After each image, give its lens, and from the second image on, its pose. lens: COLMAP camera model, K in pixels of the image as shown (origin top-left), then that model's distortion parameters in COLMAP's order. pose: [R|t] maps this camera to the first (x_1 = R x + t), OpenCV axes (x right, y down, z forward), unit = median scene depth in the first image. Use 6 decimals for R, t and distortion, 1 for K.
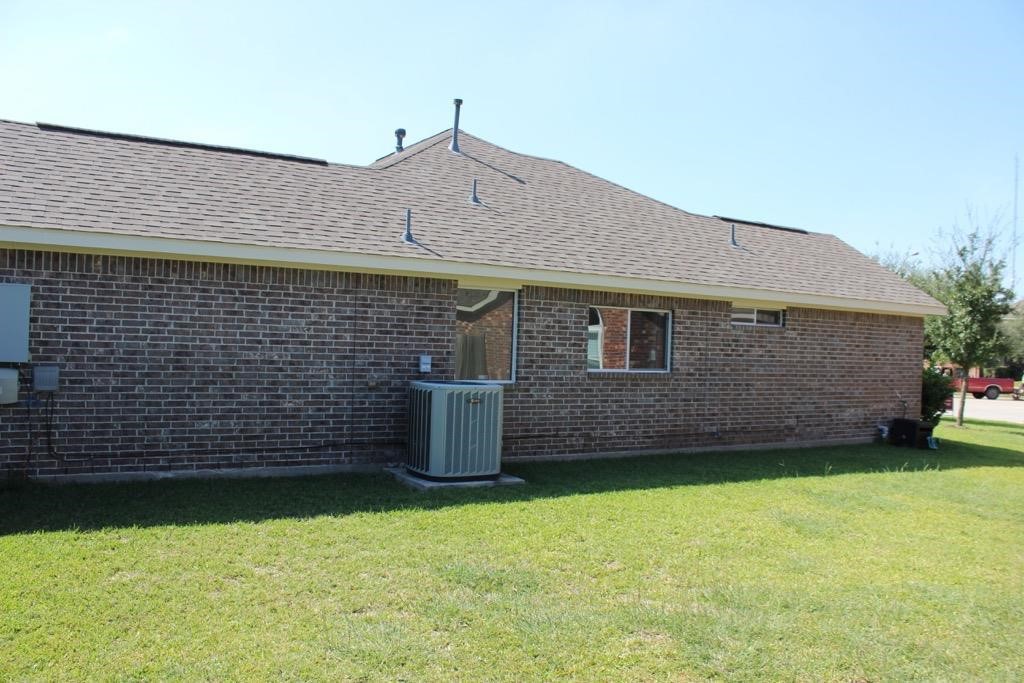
lens RADIAL K [[851.4, 0, 508.9], [0, 851.4, 346.6], [0, 0, 1]] dist [-0.145550, 0.118577]
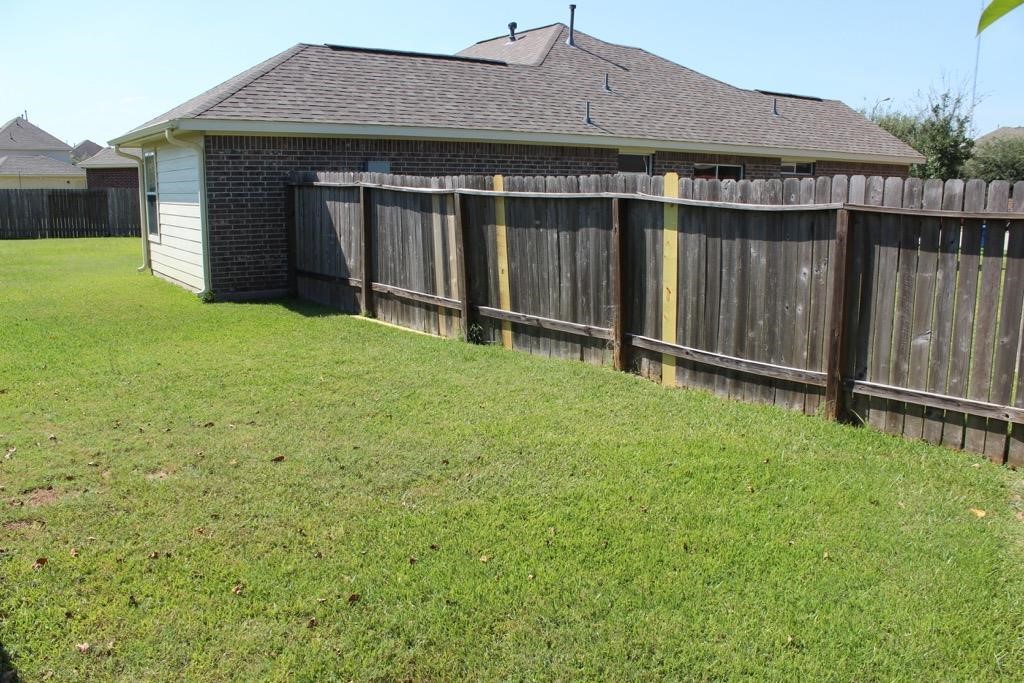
lens RADIAL K [[851.4, 0, 506.6], [0, 851.4, 344.5], [0, 0, 1]] dist [-0.145550, 0.118577]
pose [[0.998533, -0.035207, 0.041138, -0.234937], [0.027310, 0.983503, 0.178821, -0.006773], [-0.046755, -0.177435, 0.983021, -0.369081]]
